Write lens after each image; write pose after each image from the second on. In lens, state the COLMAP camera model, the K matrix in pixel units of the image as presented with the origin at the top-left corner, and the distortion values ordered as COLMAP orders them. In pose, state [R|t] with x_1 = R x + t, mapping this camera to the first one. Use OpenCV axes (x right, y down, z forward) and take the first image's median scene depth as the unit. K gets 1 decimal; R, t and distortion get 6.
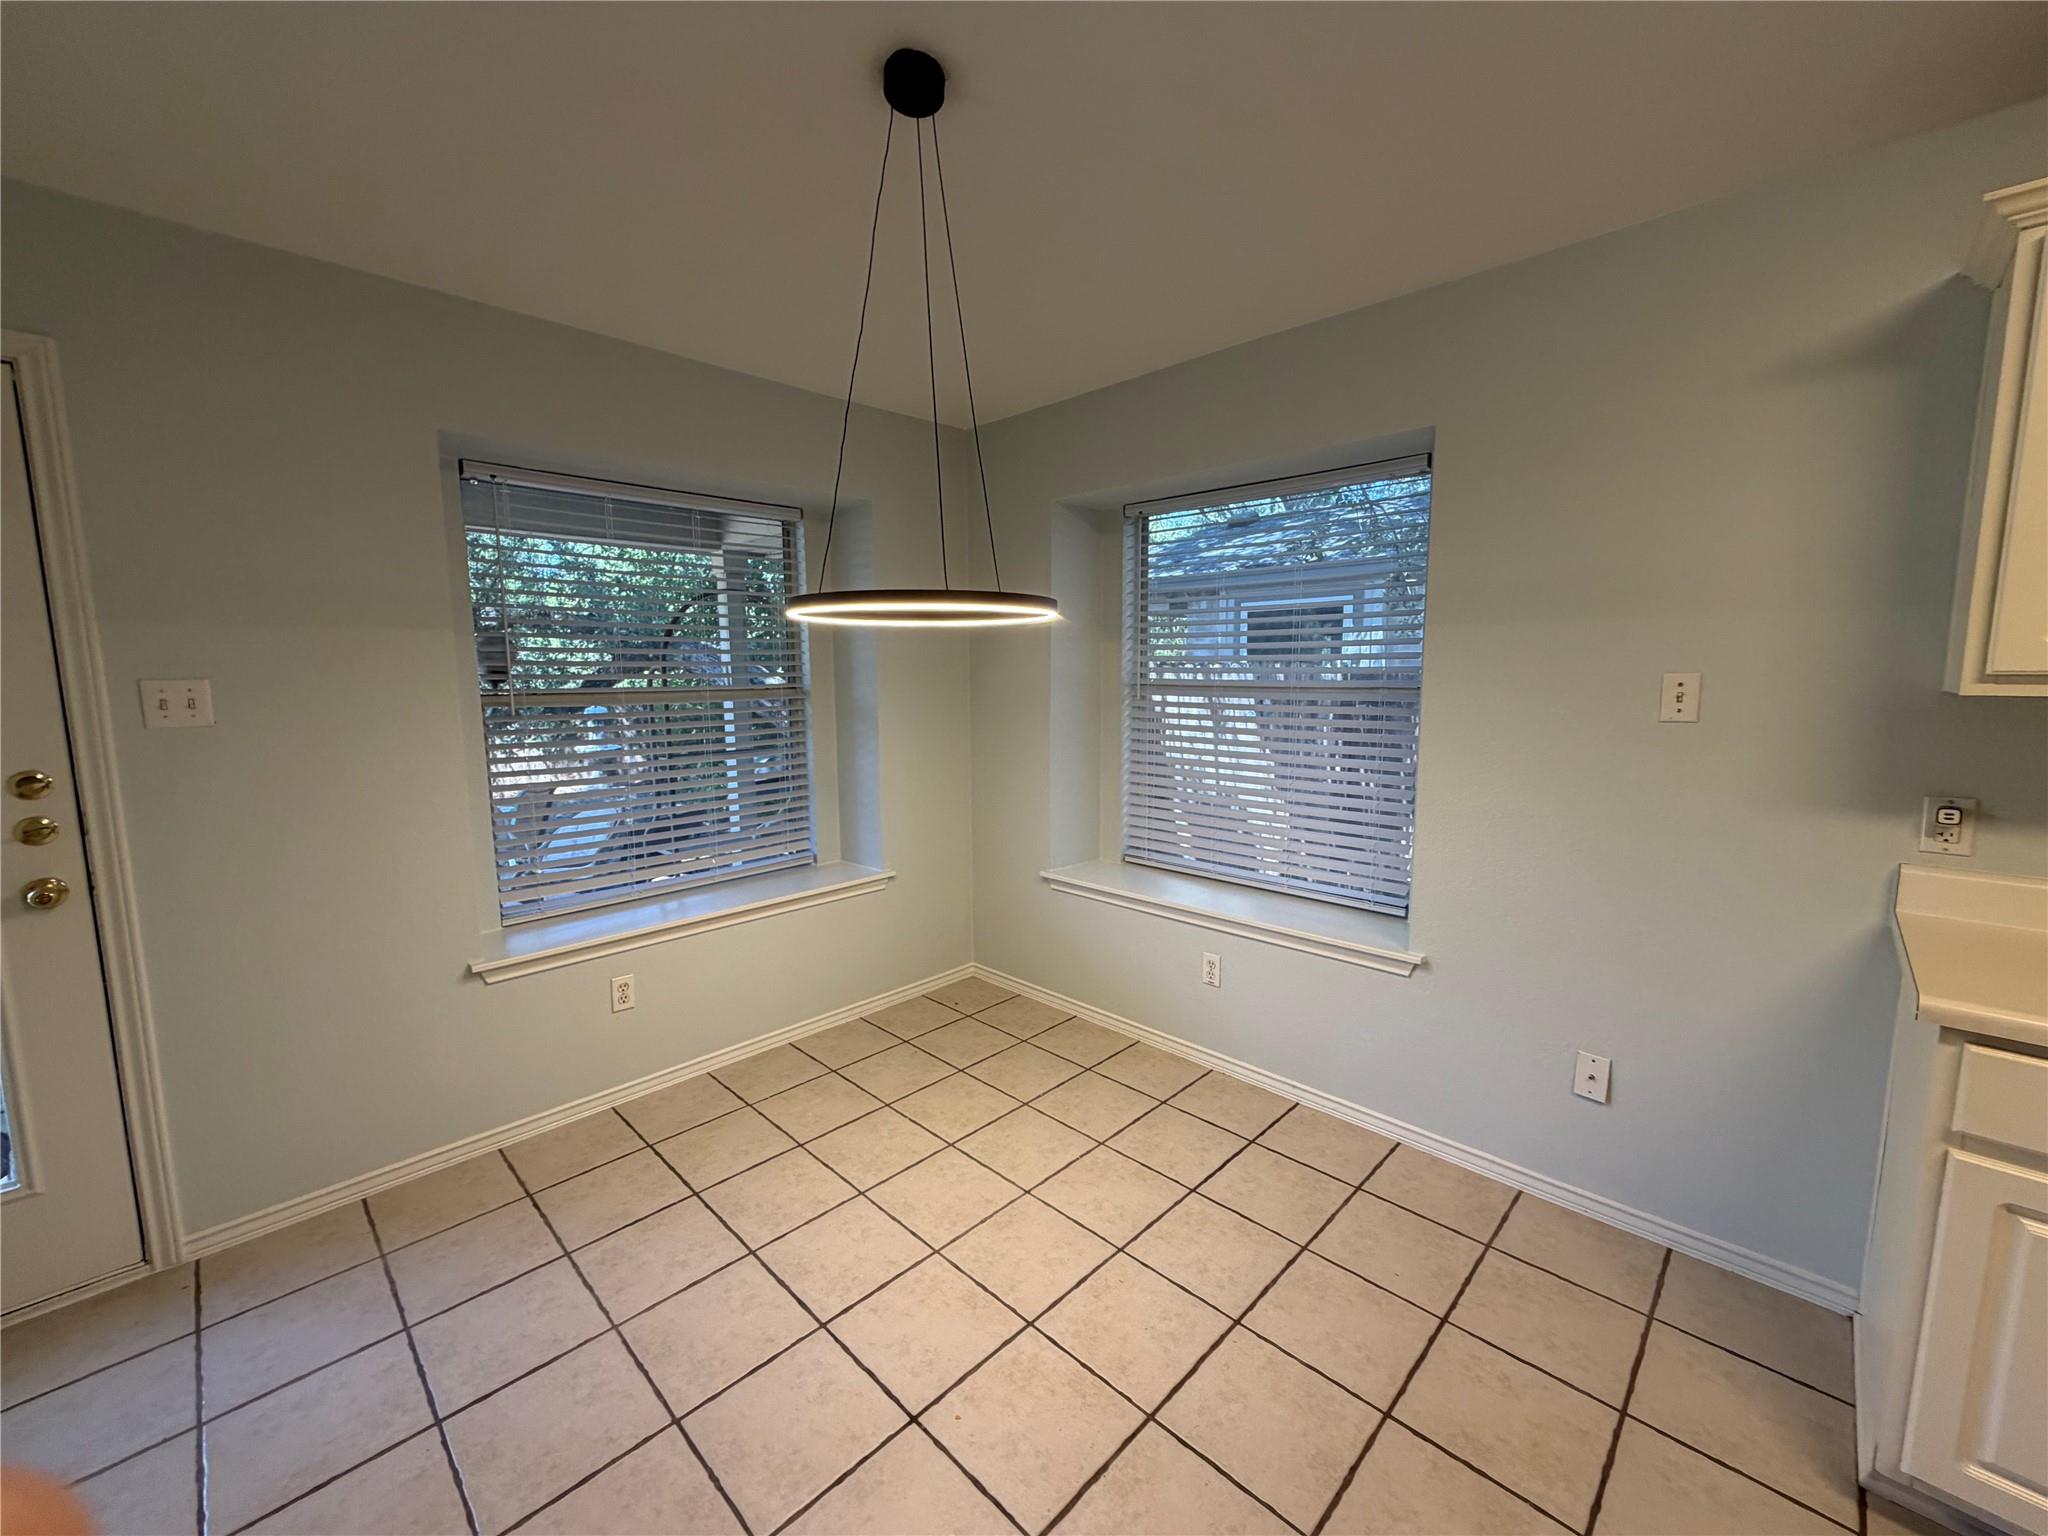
lens RADIAL K [[817.8, 0, 1024.0], [0, 817.8, 768.0], [0, 0, 1]] dist [-0.000341, 0.000154]
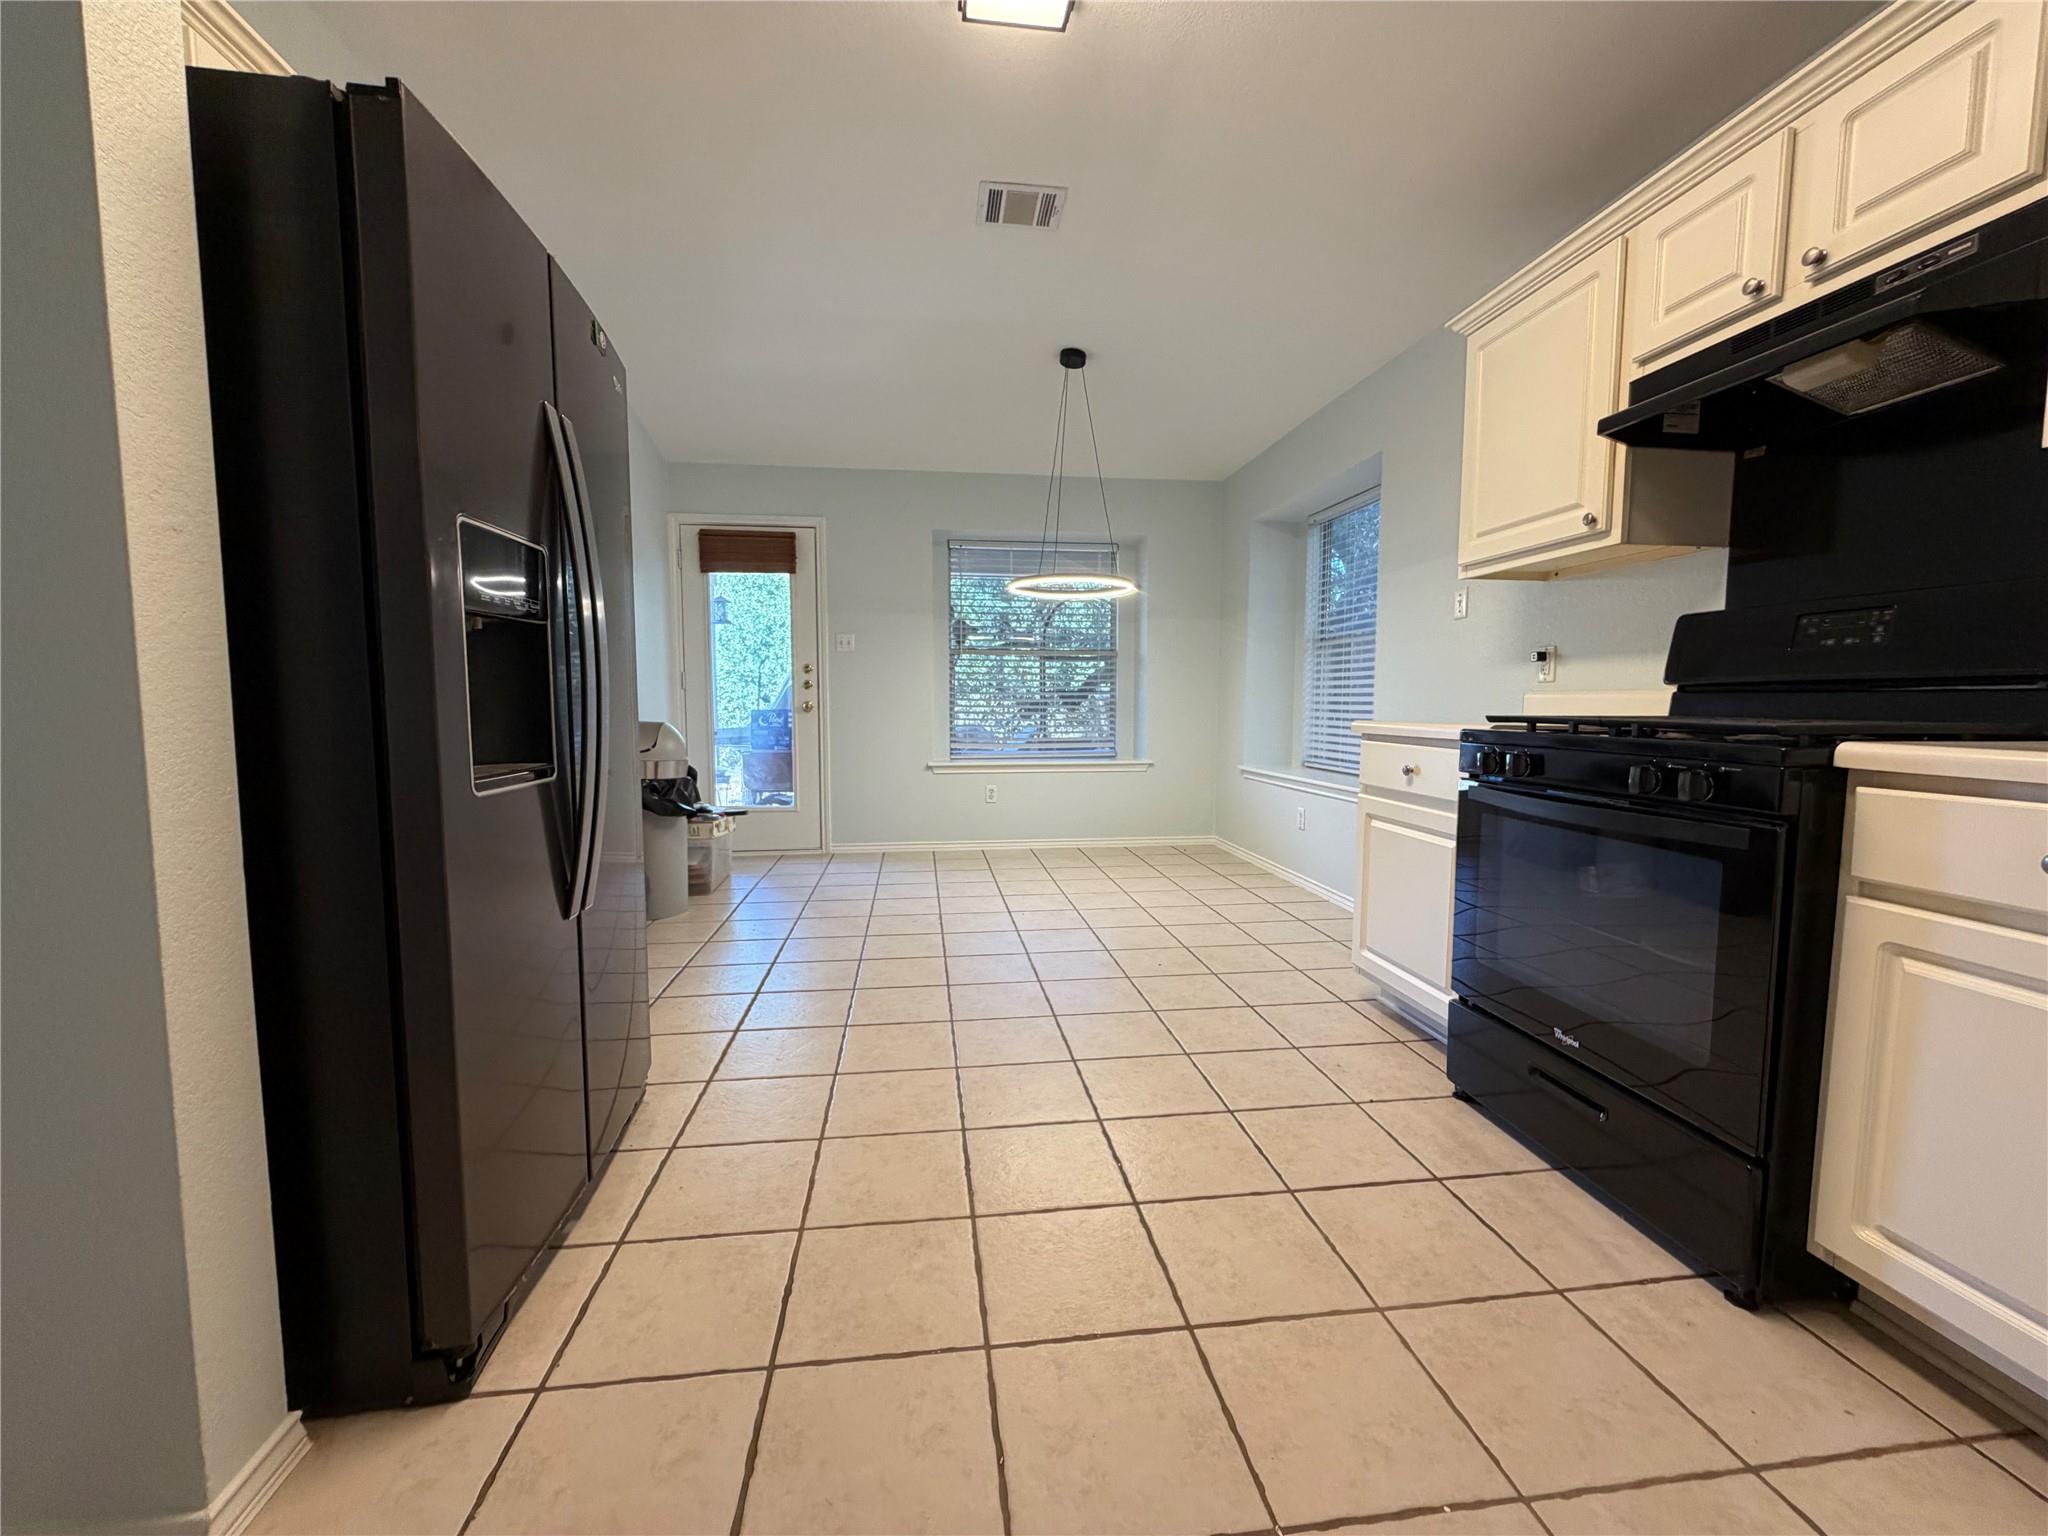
lens RADIAL K [[820.7, 0, 1024.0], [0, 820.7, 768.0], [0, 0, 1]] dist [-0.000078, 0.000550]
pose [[0.787417, 0.057616, -0.613722, 0.672089], [-0.083814, 0.996383, -0.013996, 0.194591], [0.610696, 0.062459, 0.789398, -0.454719]]
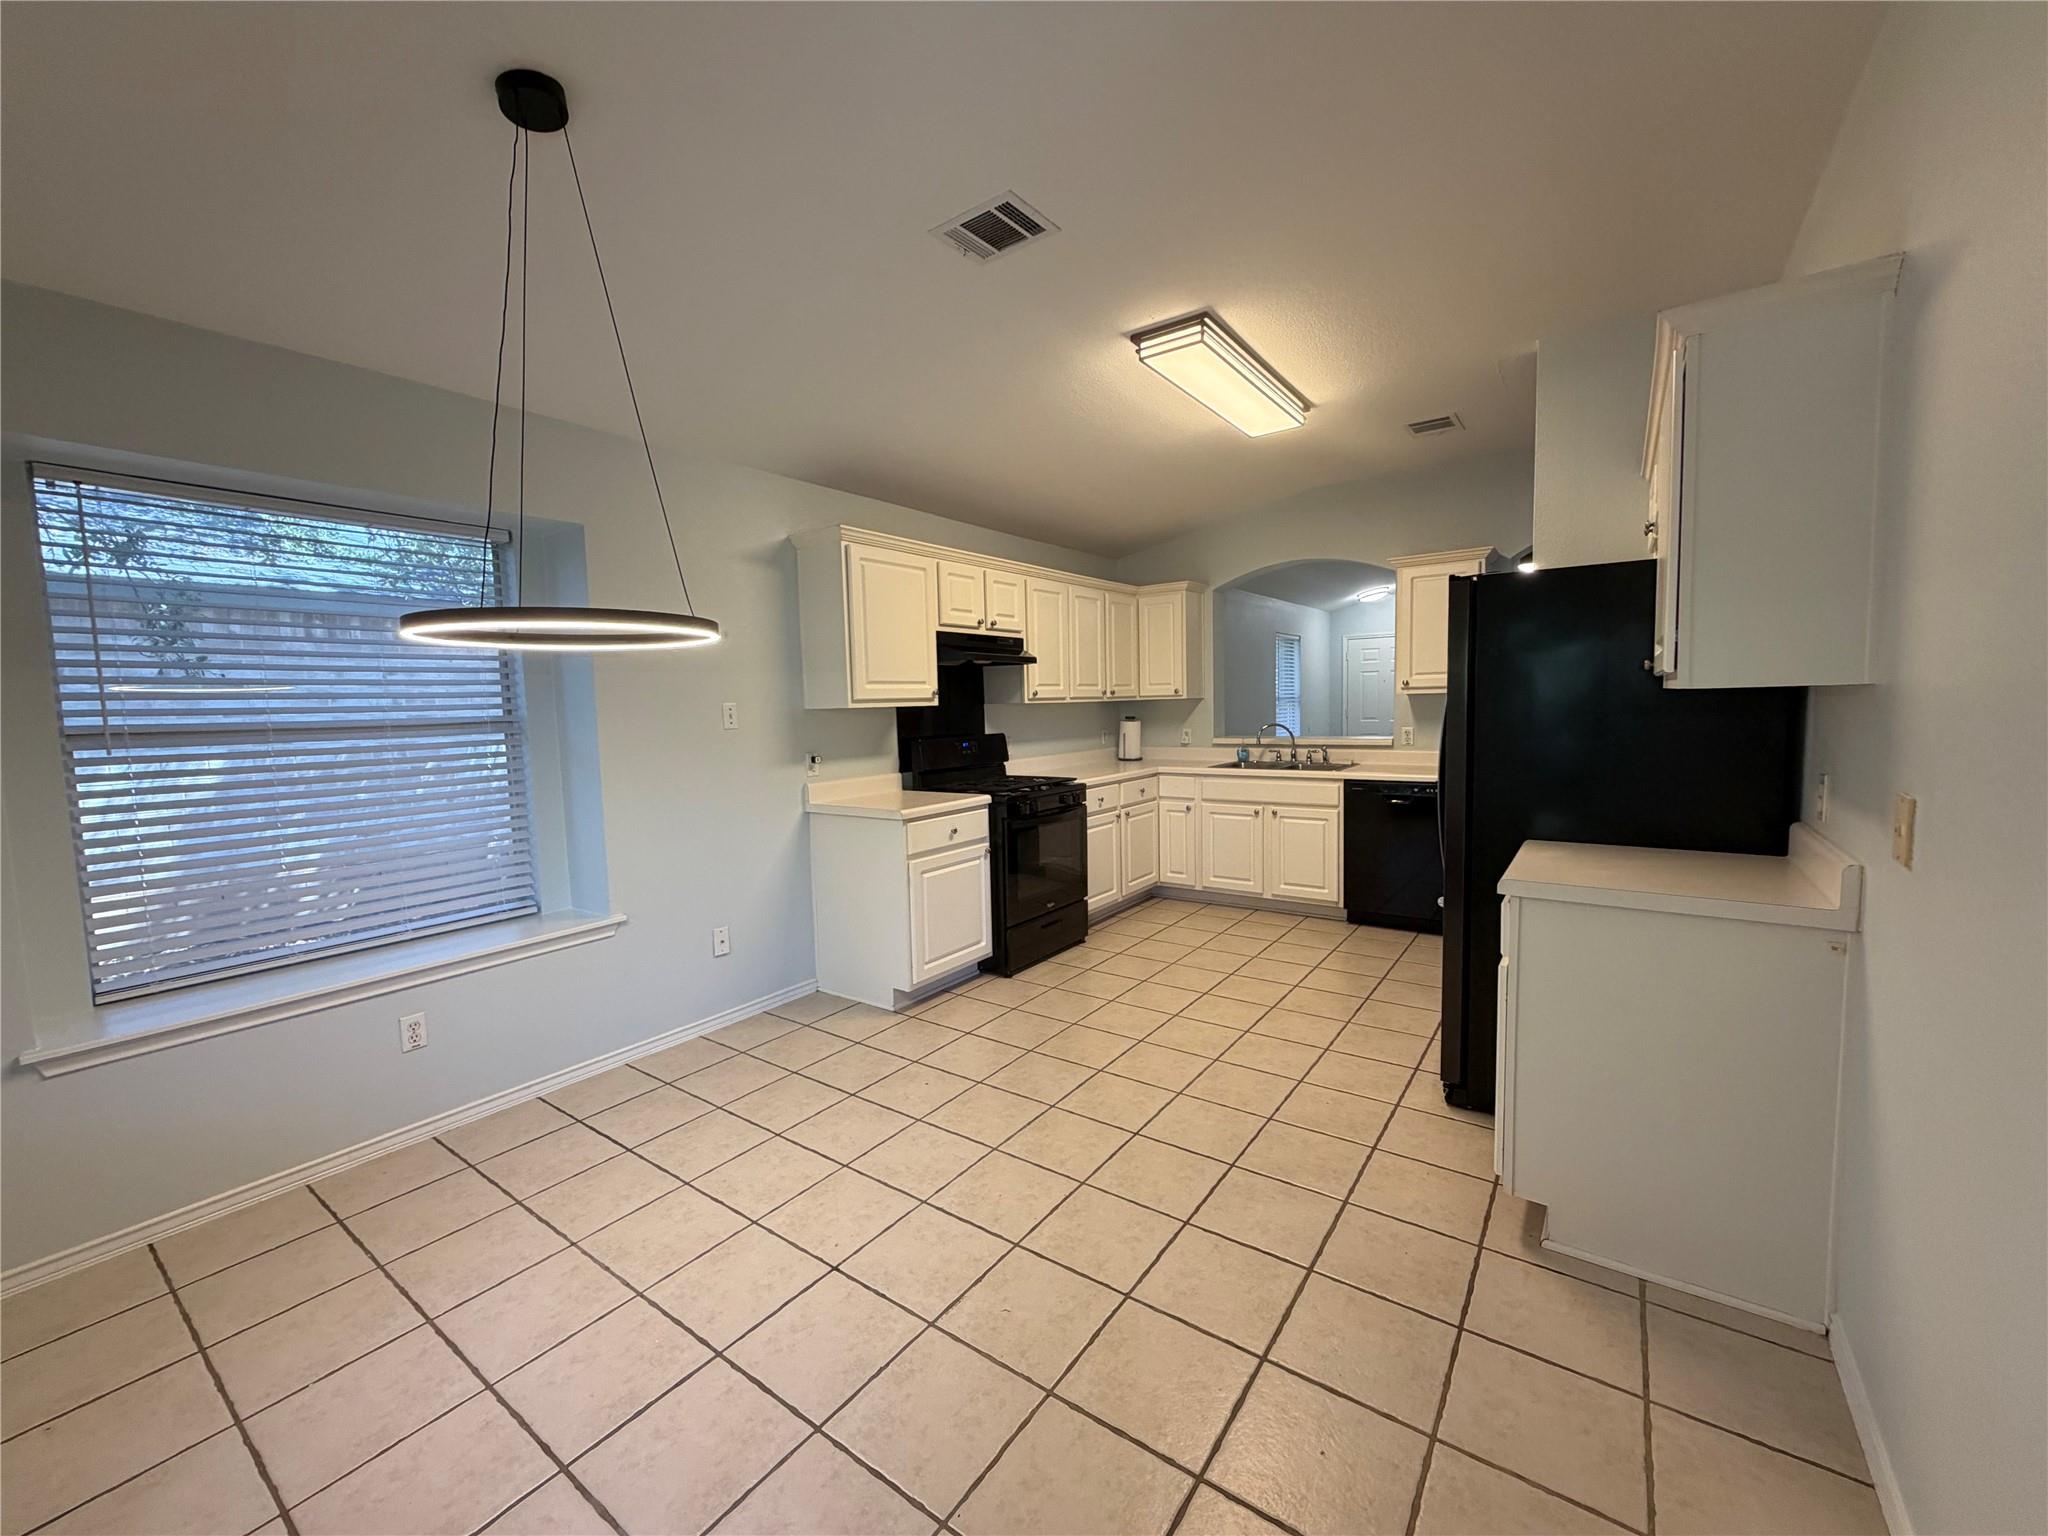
lens RADIAL K [[820.7, 0, 1024.0], [0, 820.7, 768.0], [0, 0, 1]] dist [-0.000078, 0.000550]
pose [[-0.152367, -0.069458, 0.985880, -0.680446], [0.148318, 0.984624, 0.092292, -0.024824], [-0.977131, 0.160287, -0.139723, 0.372210]]
